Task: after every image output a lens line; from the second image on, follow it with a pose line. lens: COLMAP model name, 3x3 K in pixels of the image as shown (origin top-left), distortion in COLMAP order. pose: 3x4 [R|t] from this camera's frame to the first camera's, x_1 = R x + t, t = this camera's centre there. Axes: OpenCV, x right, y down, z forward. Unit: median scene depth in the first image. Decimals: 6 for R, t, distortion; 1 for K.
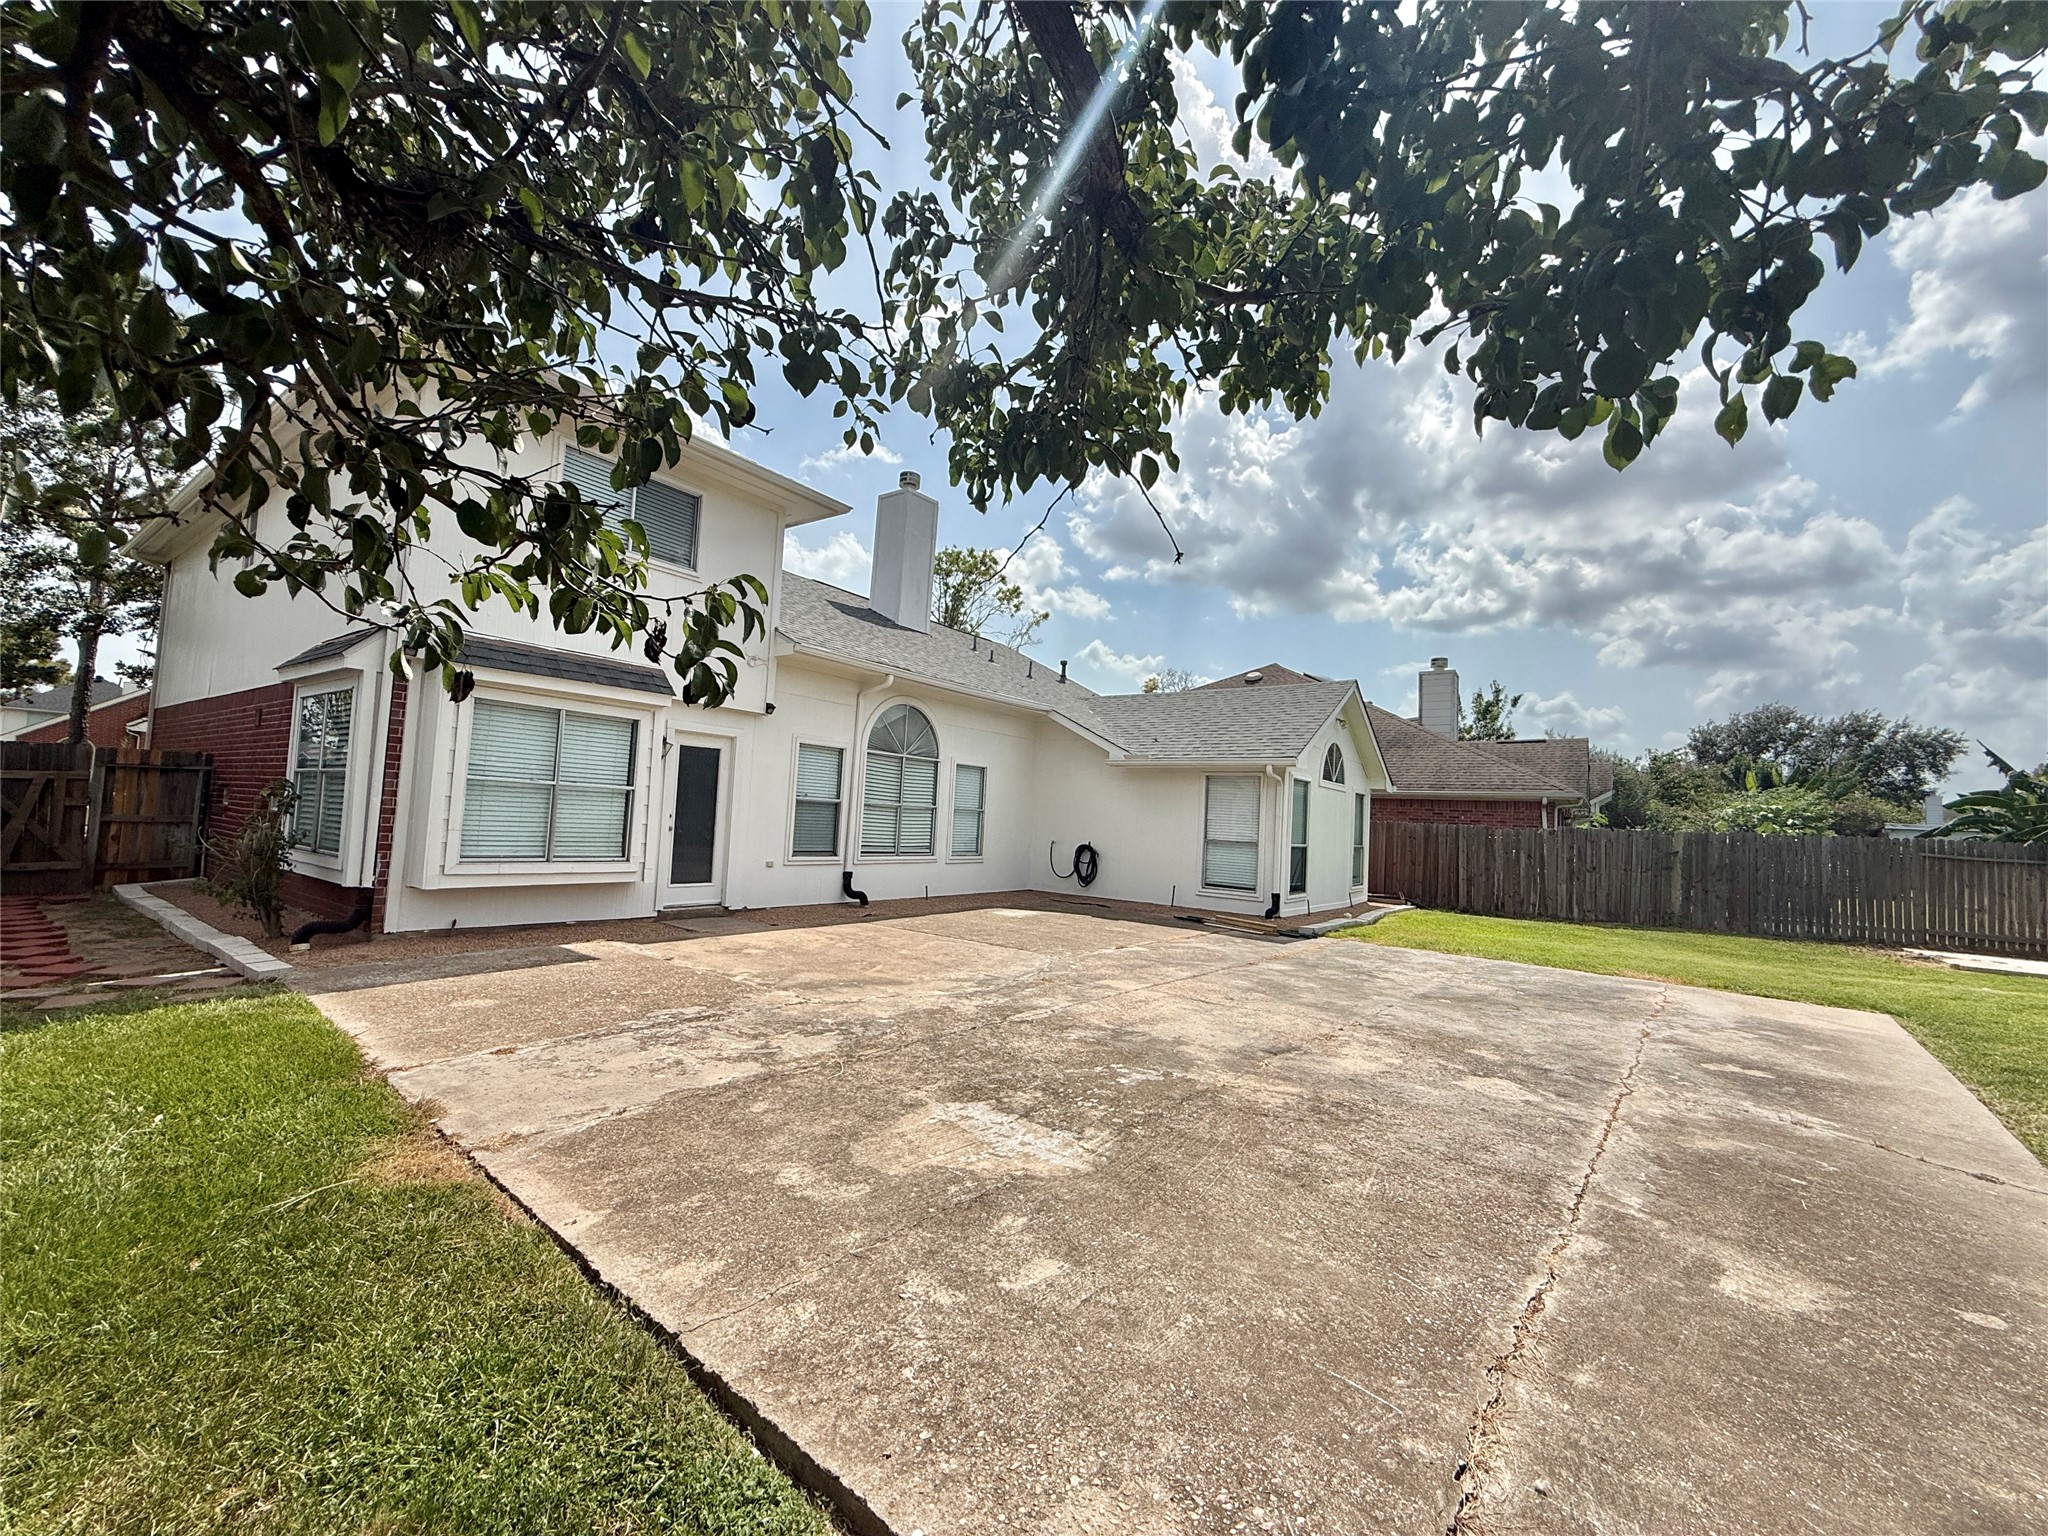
lens RADIAL K [[810.3, 0, 1020.5], [0, 810.3, 767.9], [0, 0, 1]] dist [0.004699, -0.000600]
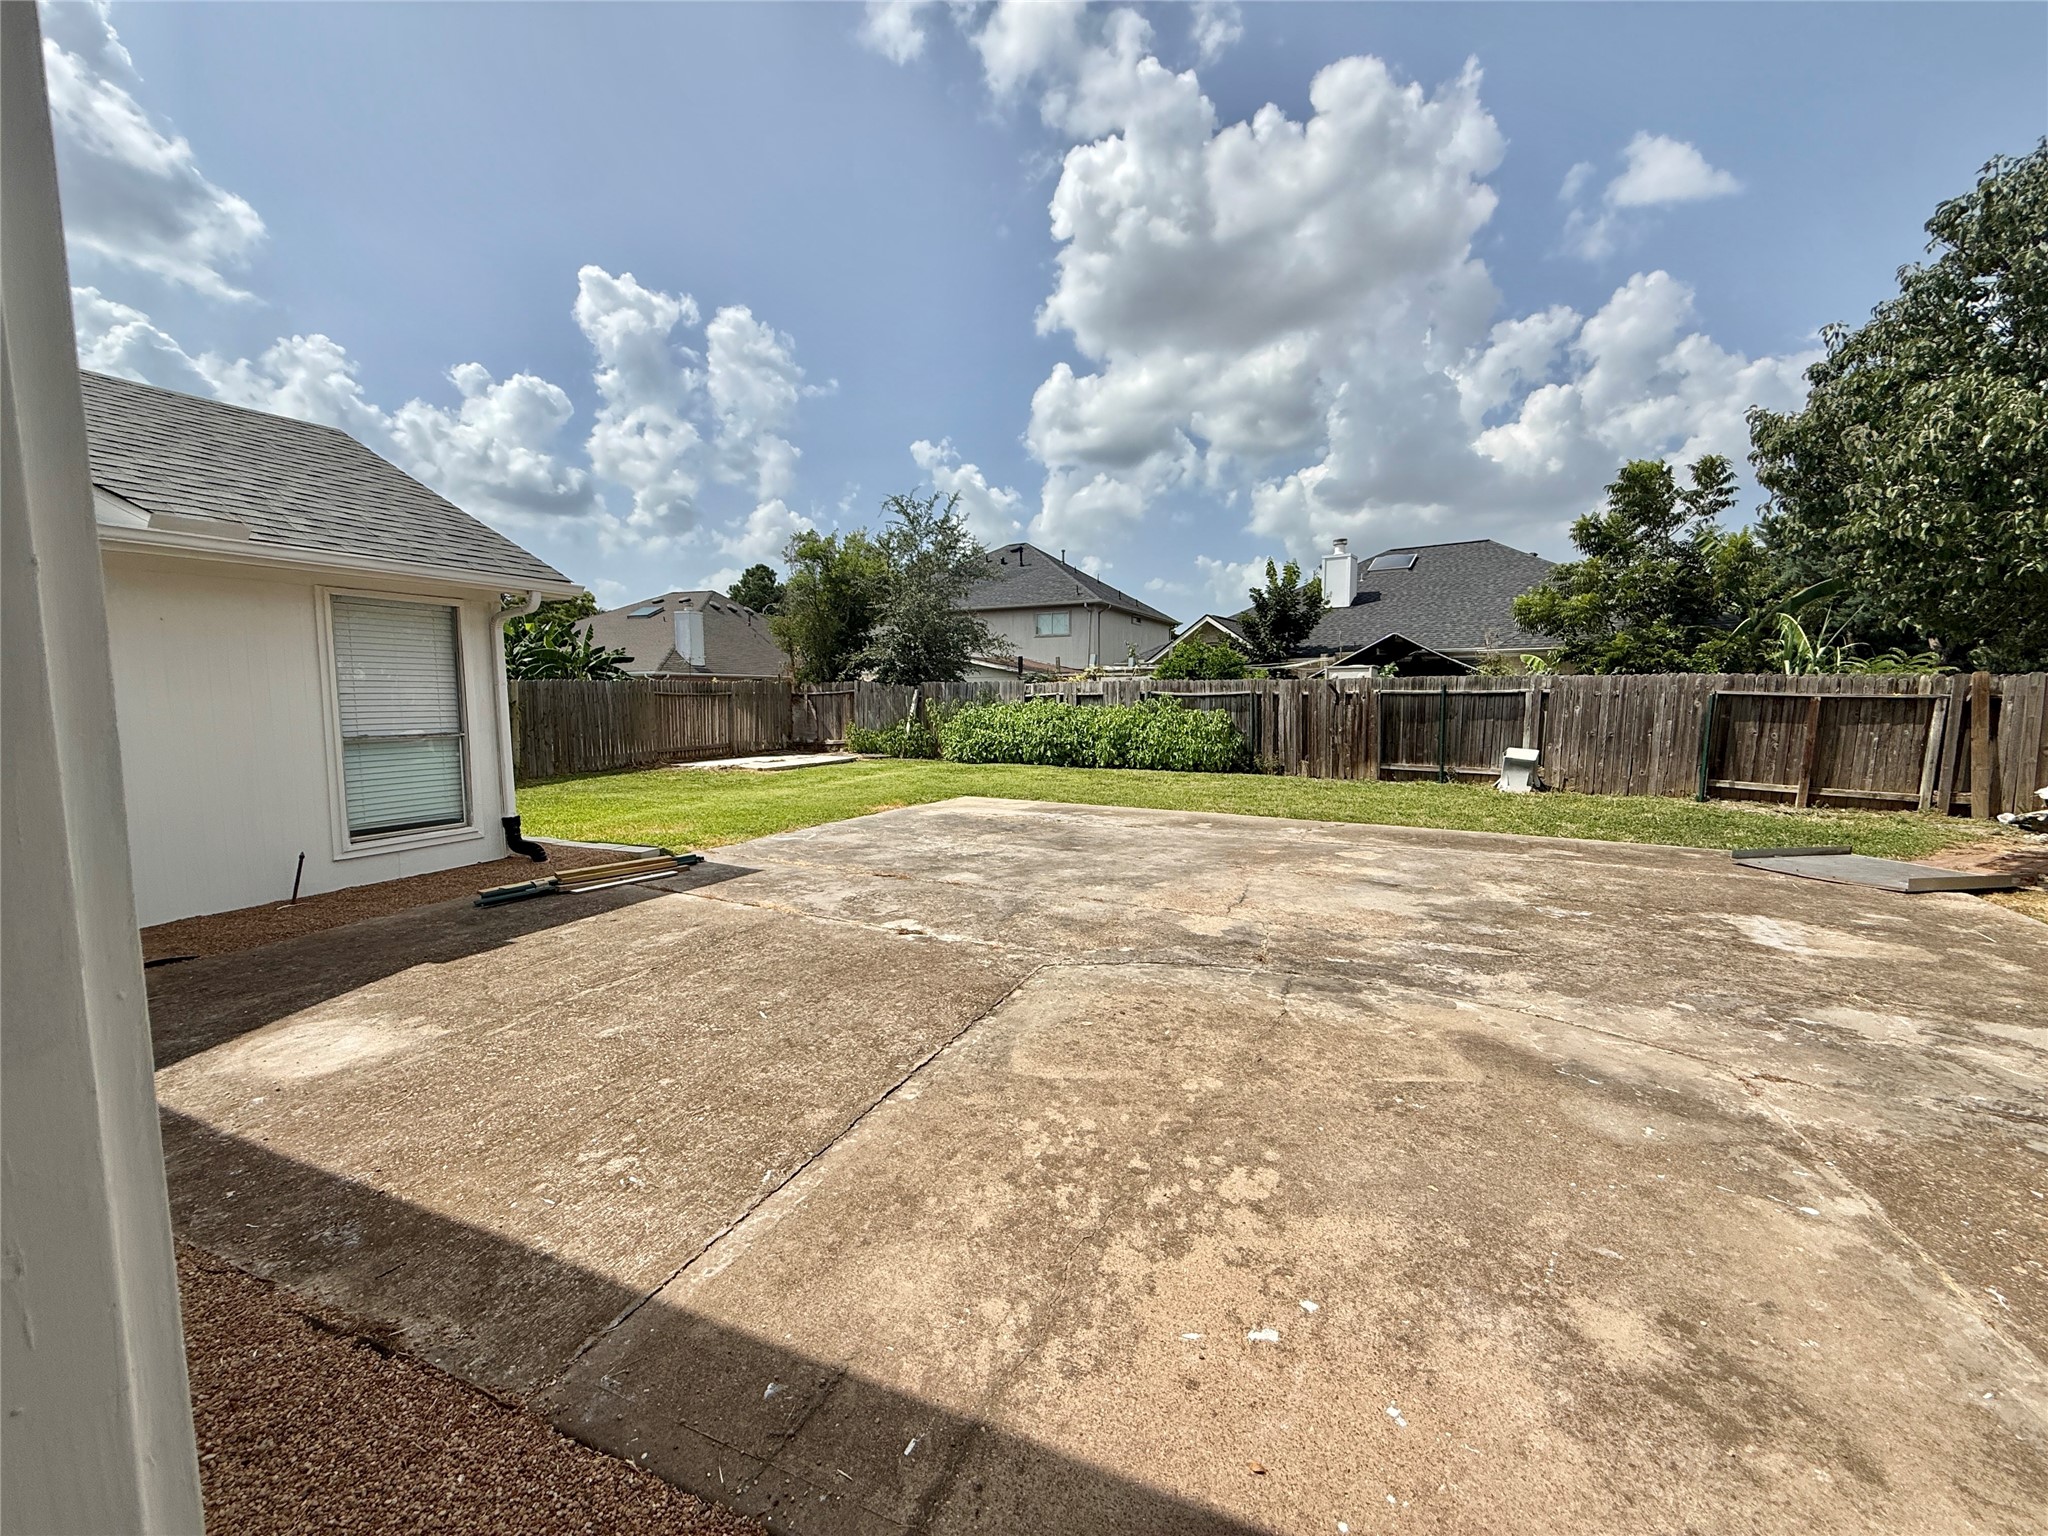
lens RADIAL K [[810.3, 0, 1020.8], [0, 810.3, 777.6], [0, 0, 1]] dist [0.004699, -0.000600]
pose [[-0.223175, -0.151854, 0.962878, -0.782233], [-0.070843, 0.987706, 0.139349, 0.051804], [-0.972201, -0.037114, -0.231189, 1.936654]]
